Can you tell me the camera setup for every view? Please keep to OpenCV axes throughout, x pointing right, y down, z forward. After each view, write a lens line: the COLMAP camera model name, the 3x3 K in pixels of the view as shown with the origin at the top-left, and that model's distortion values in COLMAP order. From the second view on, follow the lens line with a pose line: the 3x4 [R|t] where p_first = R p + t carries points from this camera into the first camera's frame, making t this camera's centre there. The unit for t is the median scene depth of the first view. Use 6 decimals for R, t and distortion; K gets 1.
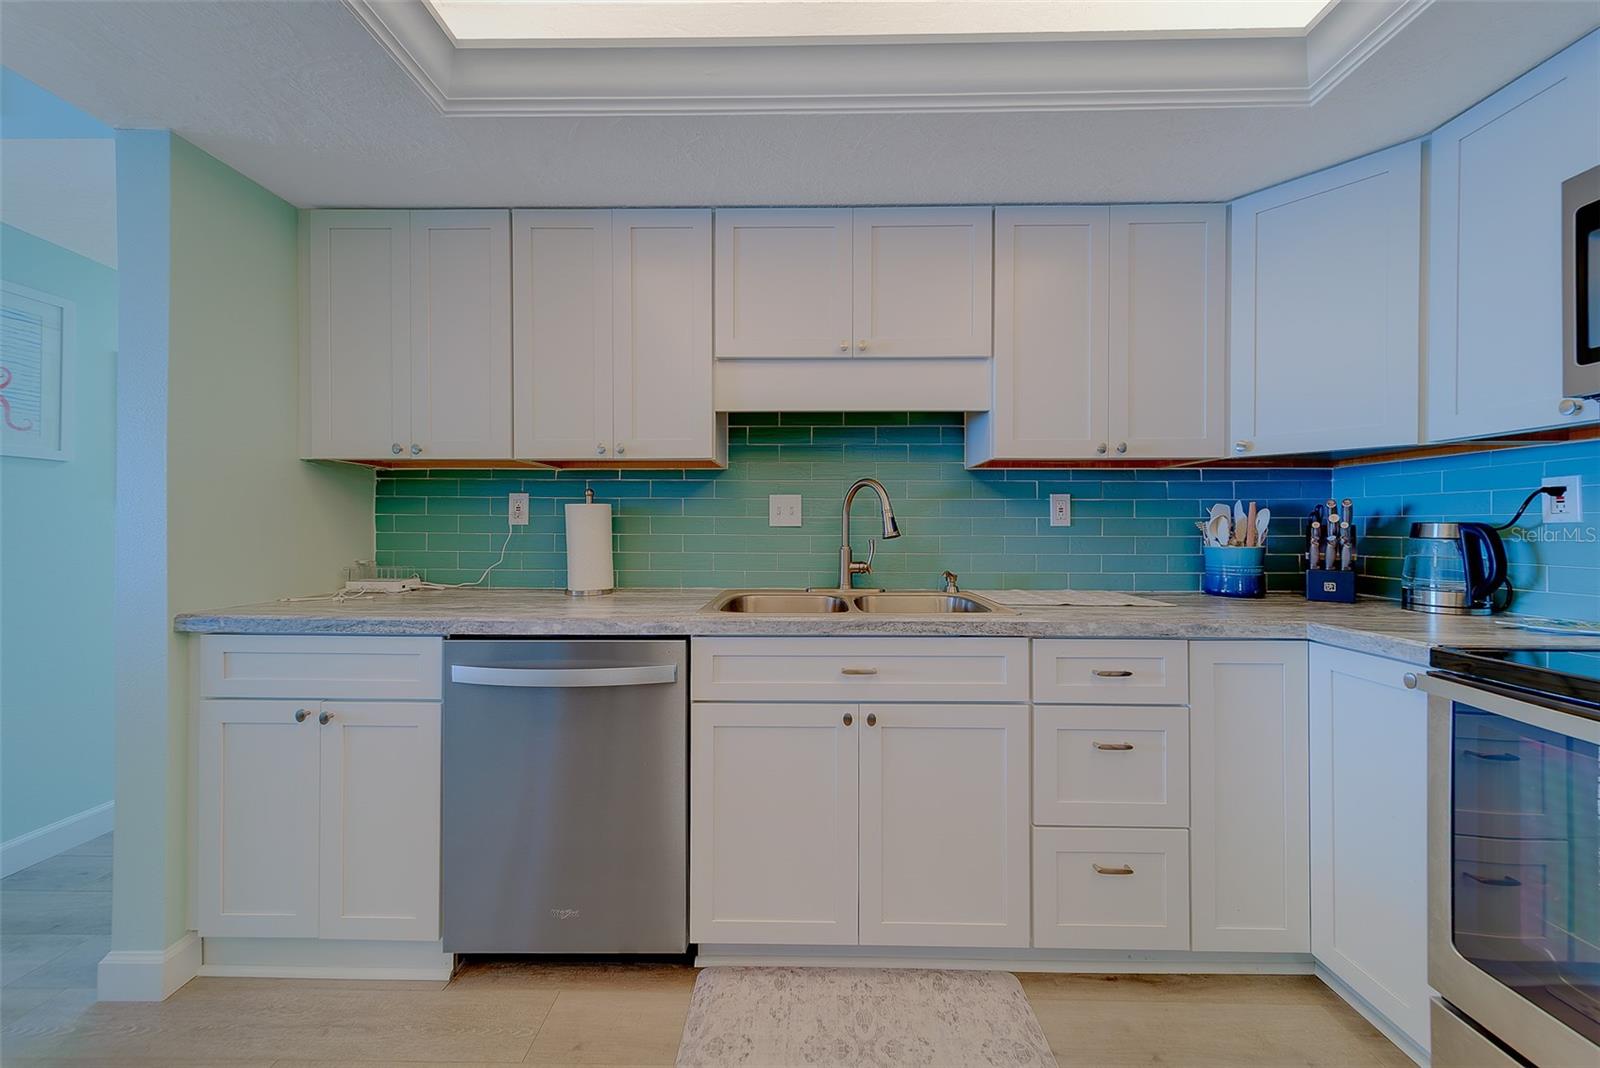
lens RADIAL K [[582.1, 0, 860.1], [0, 582.1, 526.9], [0, 0, 1]] dist [0.006045, -0.000464]
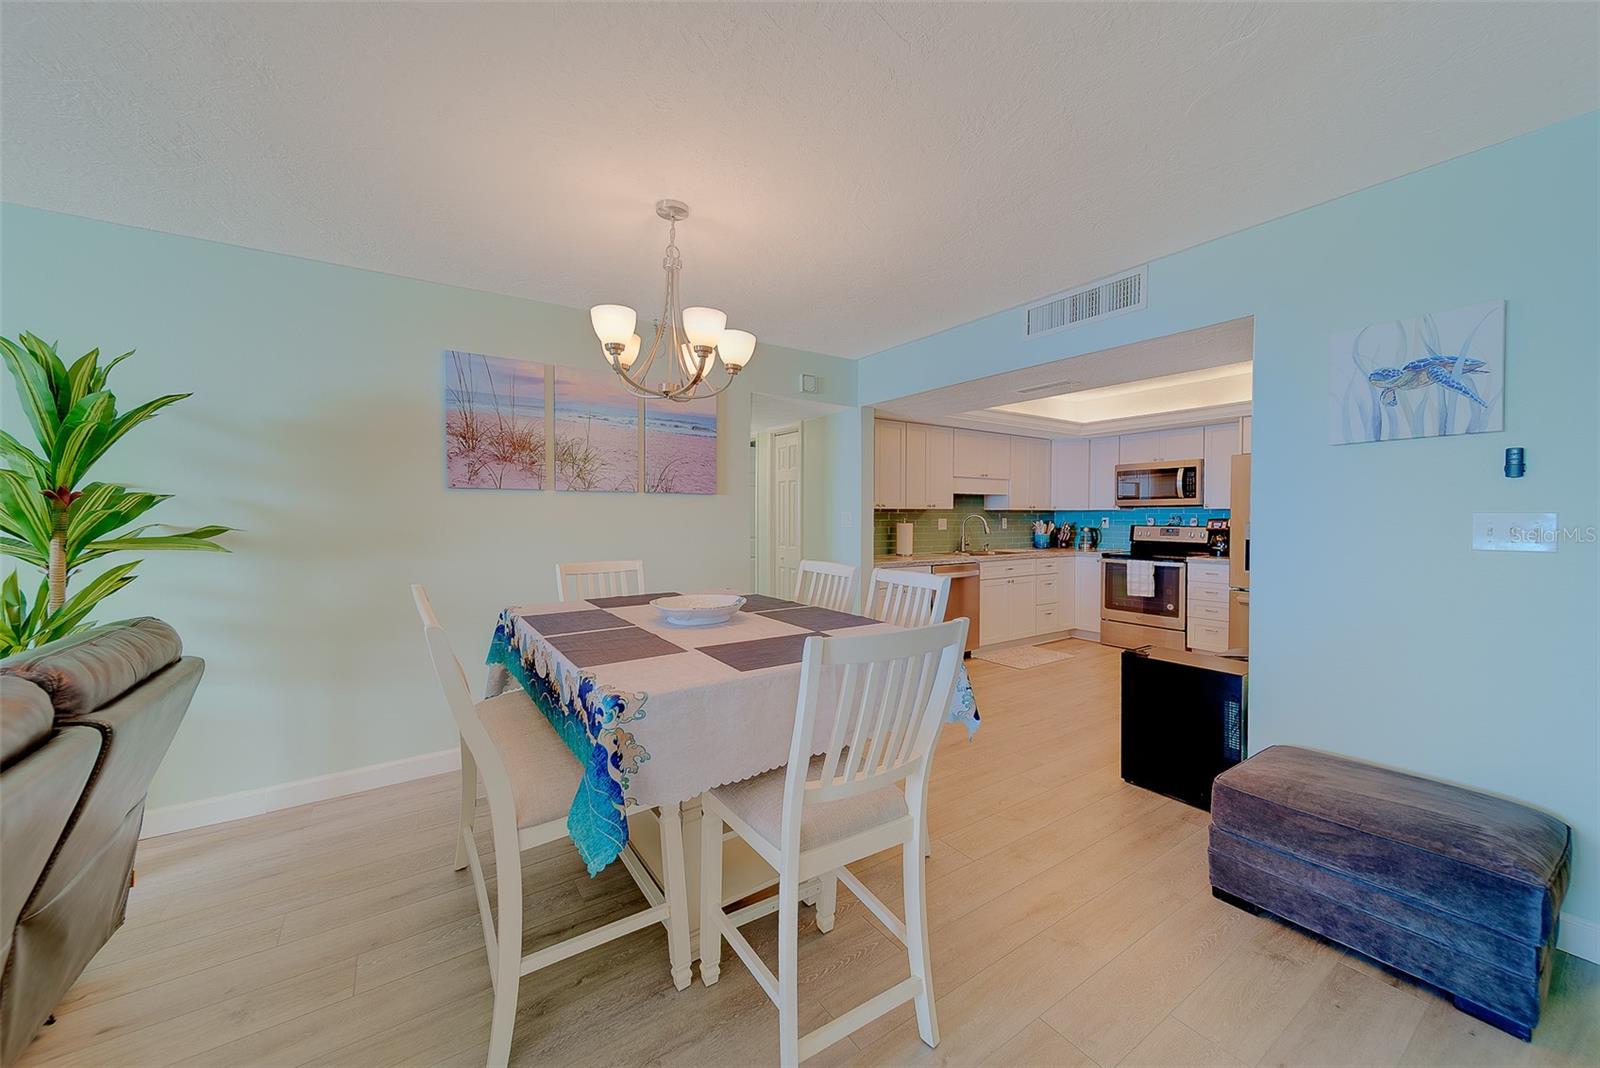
lens RADIAL K [[582.1, 0, 797.9], [0, 582.1, 522.6], [0, 0, 1]] dist [0.006045, -0.000464]
pose [[0.812187, -0.004987, 0.583376, -2.848905], [-0.002001, 0.999934, 0.011333, -0.079484], [-0.583394, -0.010372, 0.812123, -1.070667]]
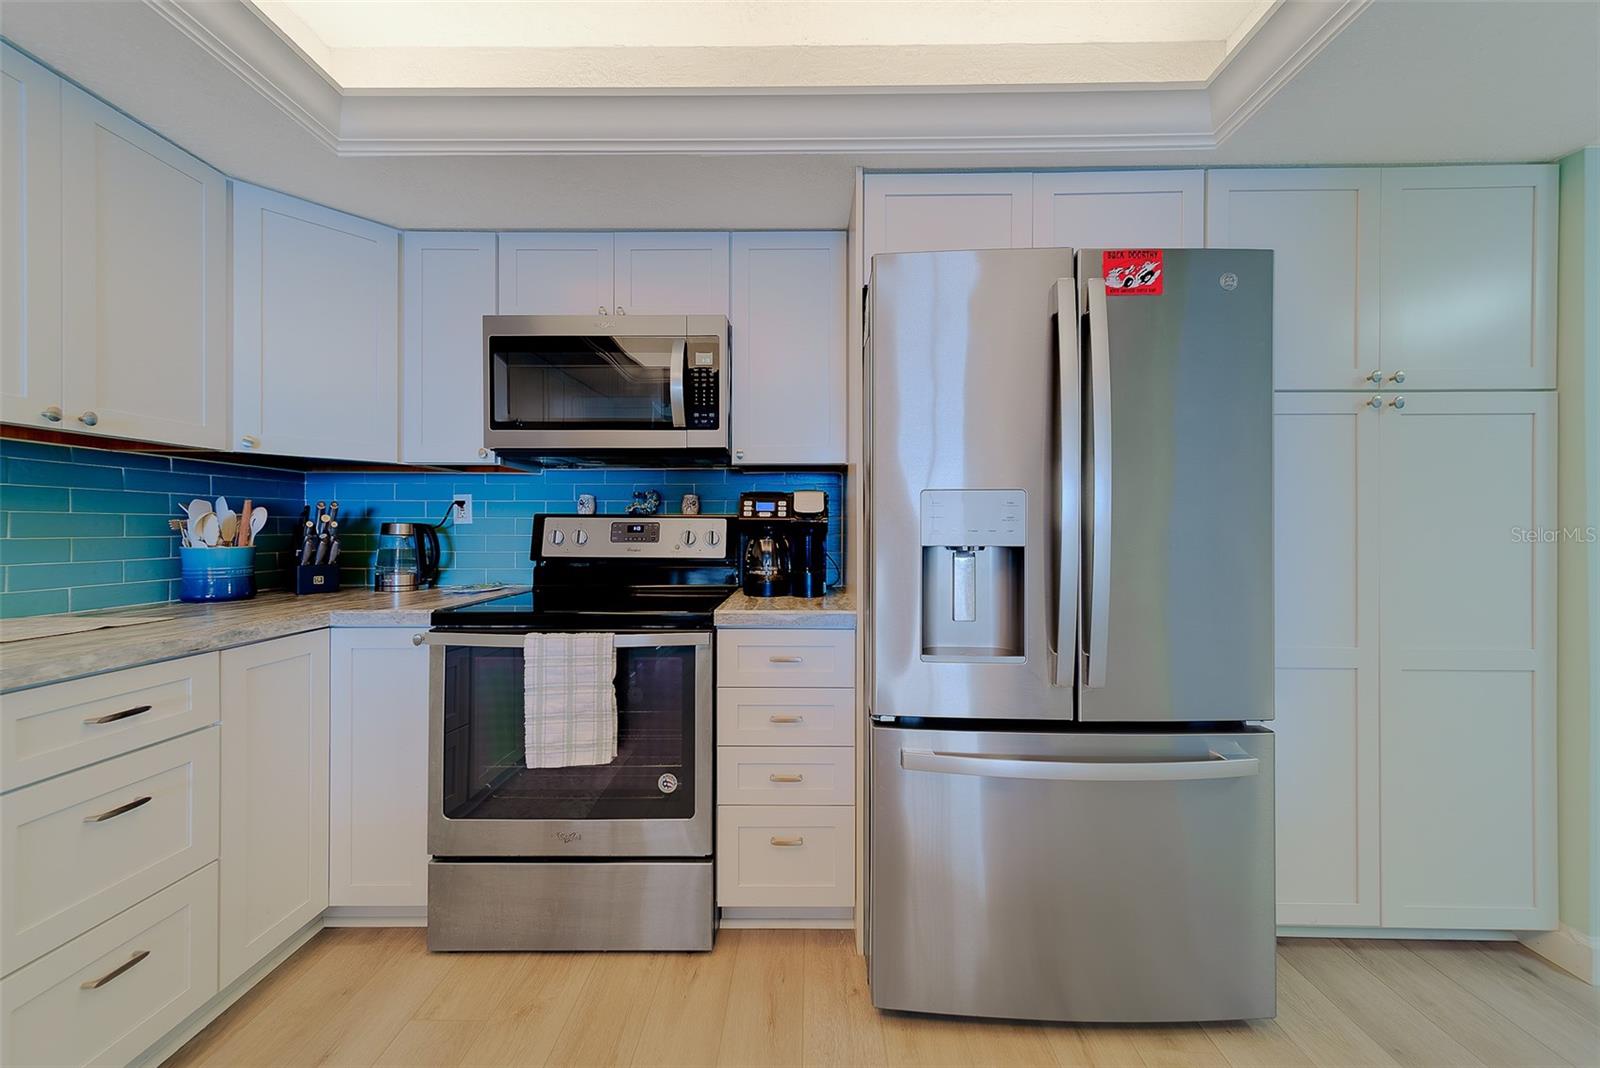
lens RADIAL K [[582.1, 0, 804.8], [0, 582.1, 525.3], [0, 0, 1]] dist [0.006045, -0.000464]
pose [[-0.018894, 0.004406, 0.999812, -0.331739], [-0.003591, 0.999984, -0.004474, 0.000680], [-0.999815, -0.003675, -0.018878, 0.100399]]
